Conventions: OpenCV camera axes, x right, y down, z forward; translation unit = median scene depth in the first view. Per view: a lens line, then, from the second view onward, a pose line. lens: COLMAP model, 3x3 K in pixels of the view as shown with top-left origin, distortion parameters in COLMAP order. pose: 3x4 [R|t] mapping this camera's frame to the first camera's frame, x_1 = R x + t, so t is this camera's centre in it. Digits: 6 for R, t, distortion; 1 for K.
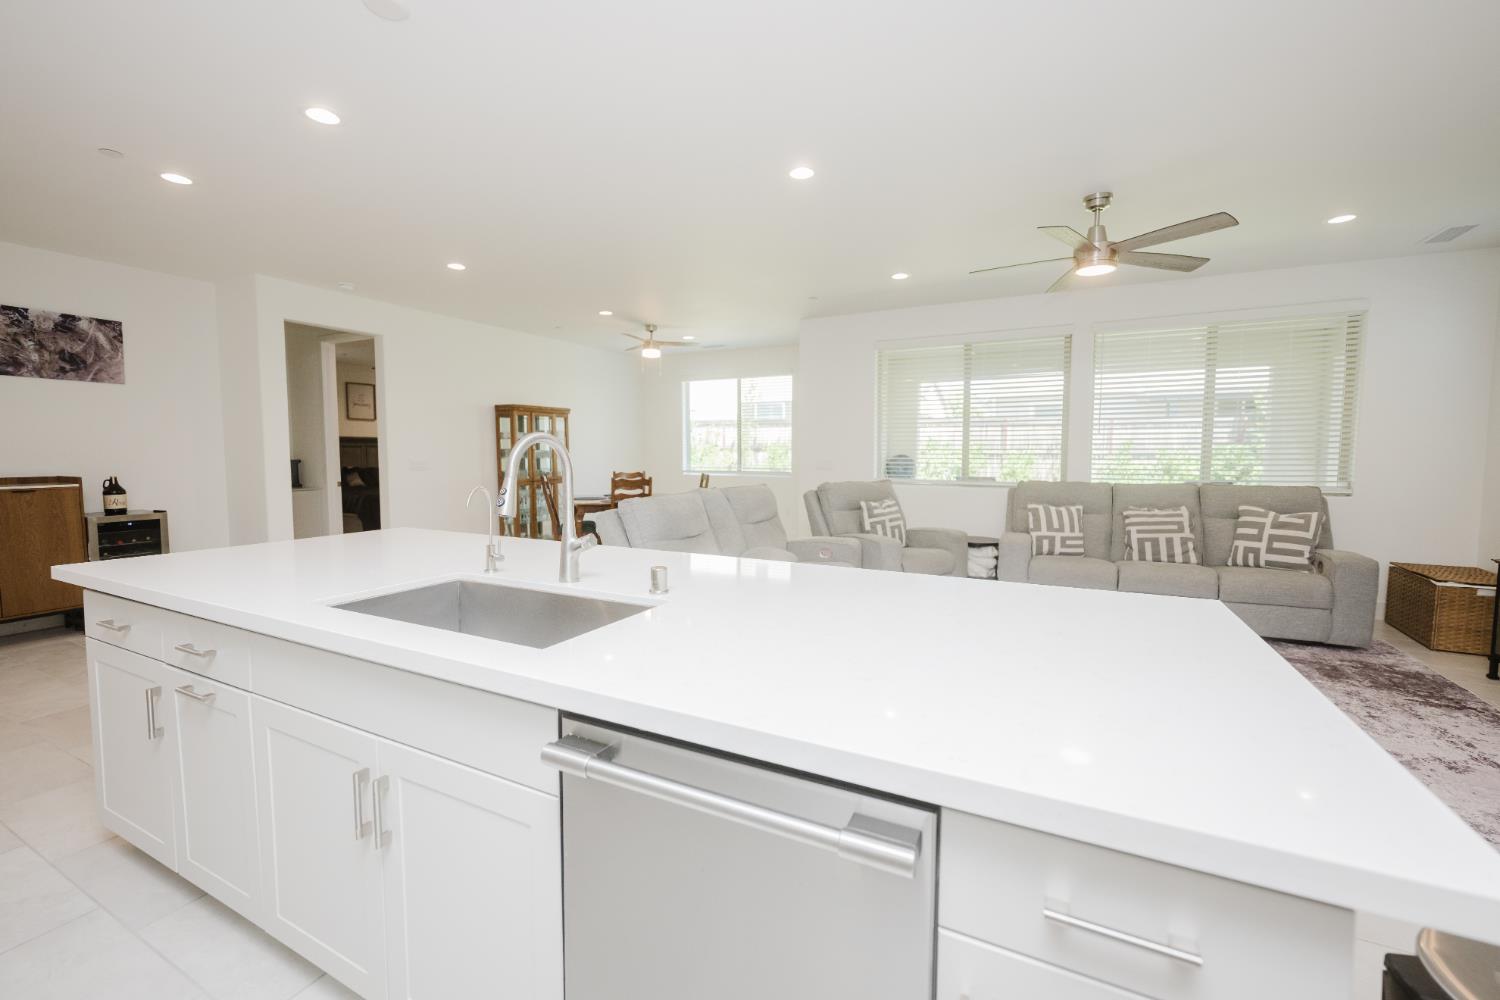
lens RADIAL K [[626.9, 0, 743.8], [0, 626.9, 491.2], [0, 0, 1]] dist [0.013673, 0.000222]
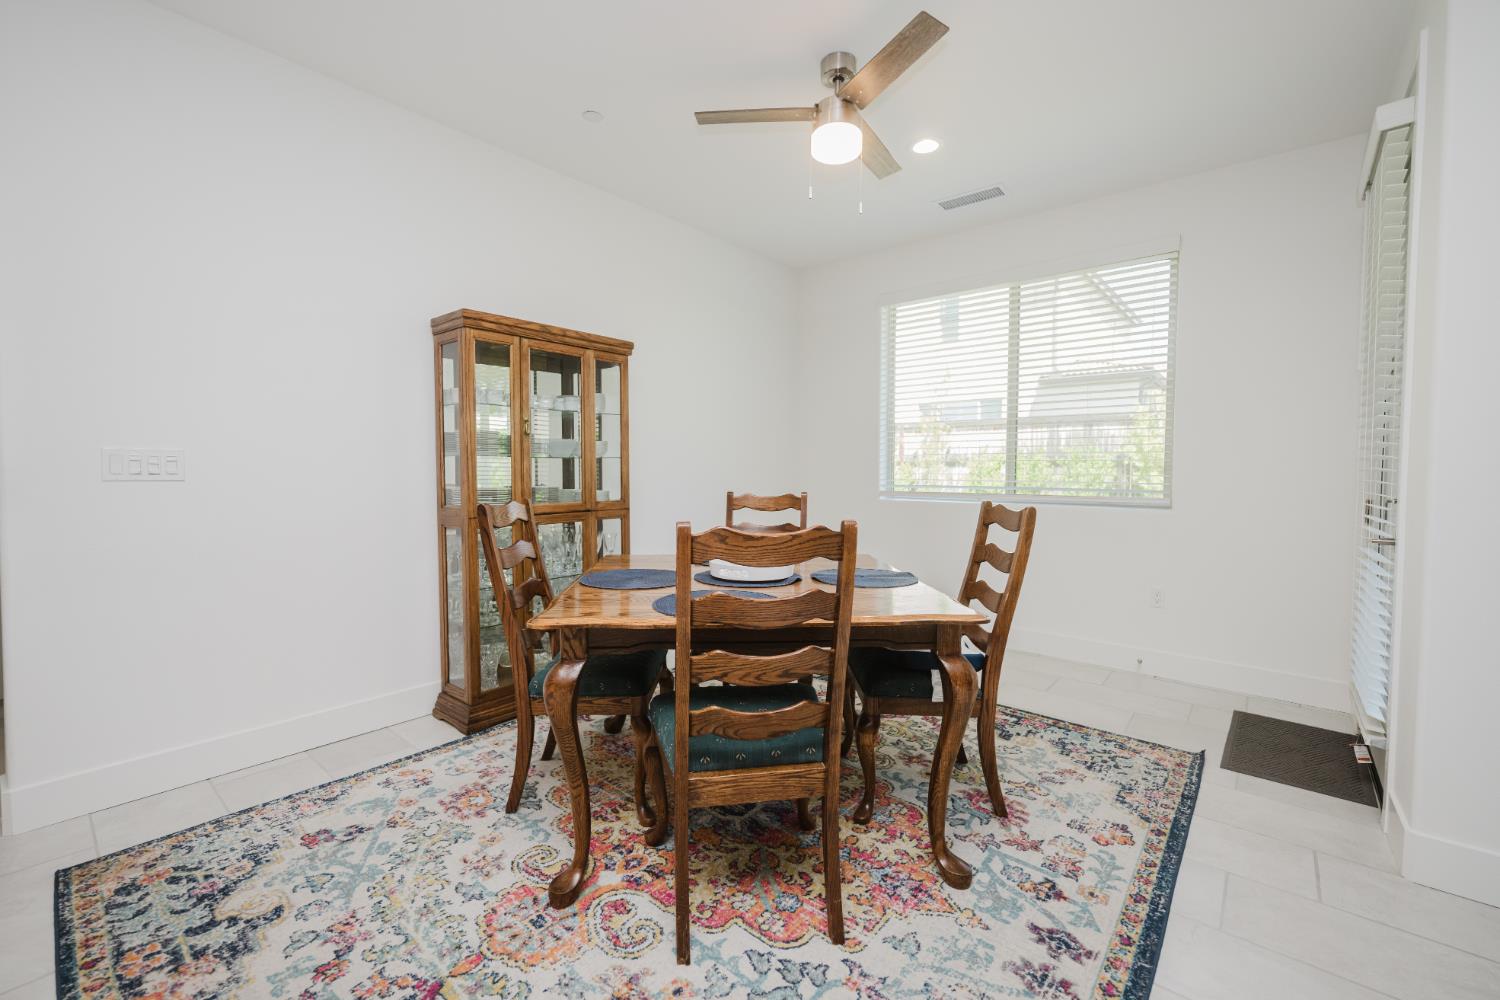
lens RADIAL K [[626.9, 0, 749.3], [0, 626.9, 502.2], [0, 0, 1]] dist [0.013673, 0.000222]
pose [[0.976538, 0.012475, -0.214985, -0.172427], [-0.016240, 0.999744, -0.015754, -0.030306], [0.214734, 0.018876, 0.976490, 0.961794]]
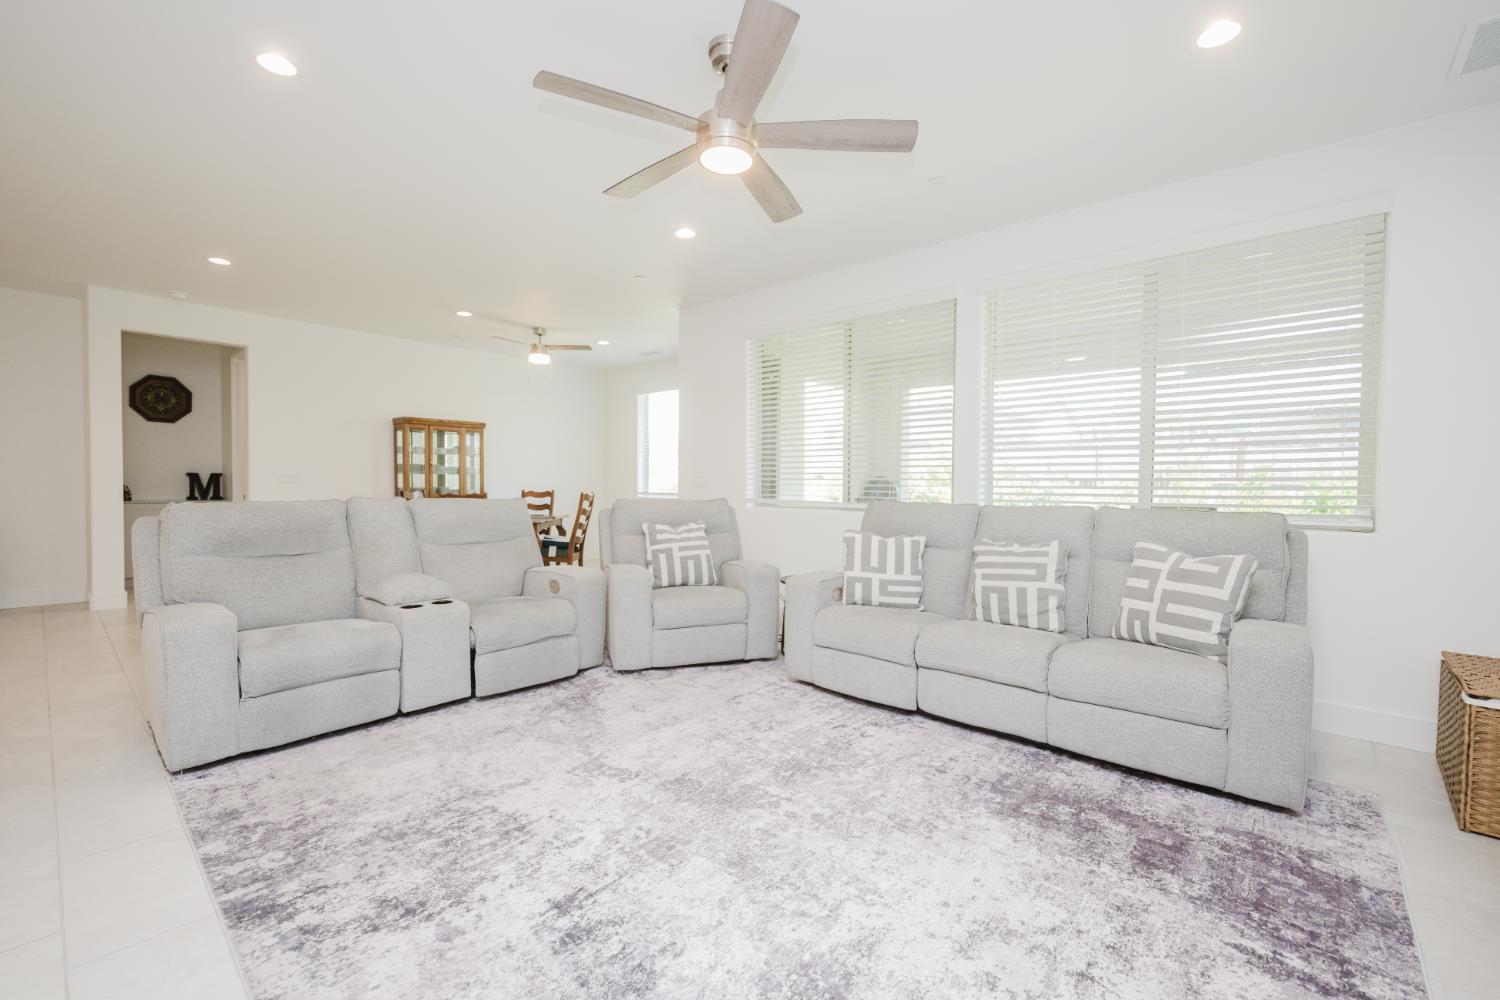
lens RADIAL K [[626.9, 0, 754.3], [0, 626.9, 501.8], [0, 0, 1]] dist [0.013673, 0.000222]
pose [[0.969594, 0.015448, -0.244232, 0.549934], [-0.024408, 0.999134, -0.033706, 0.013519], [0.243500, 0.038643, 0.969131, 0.298813]]
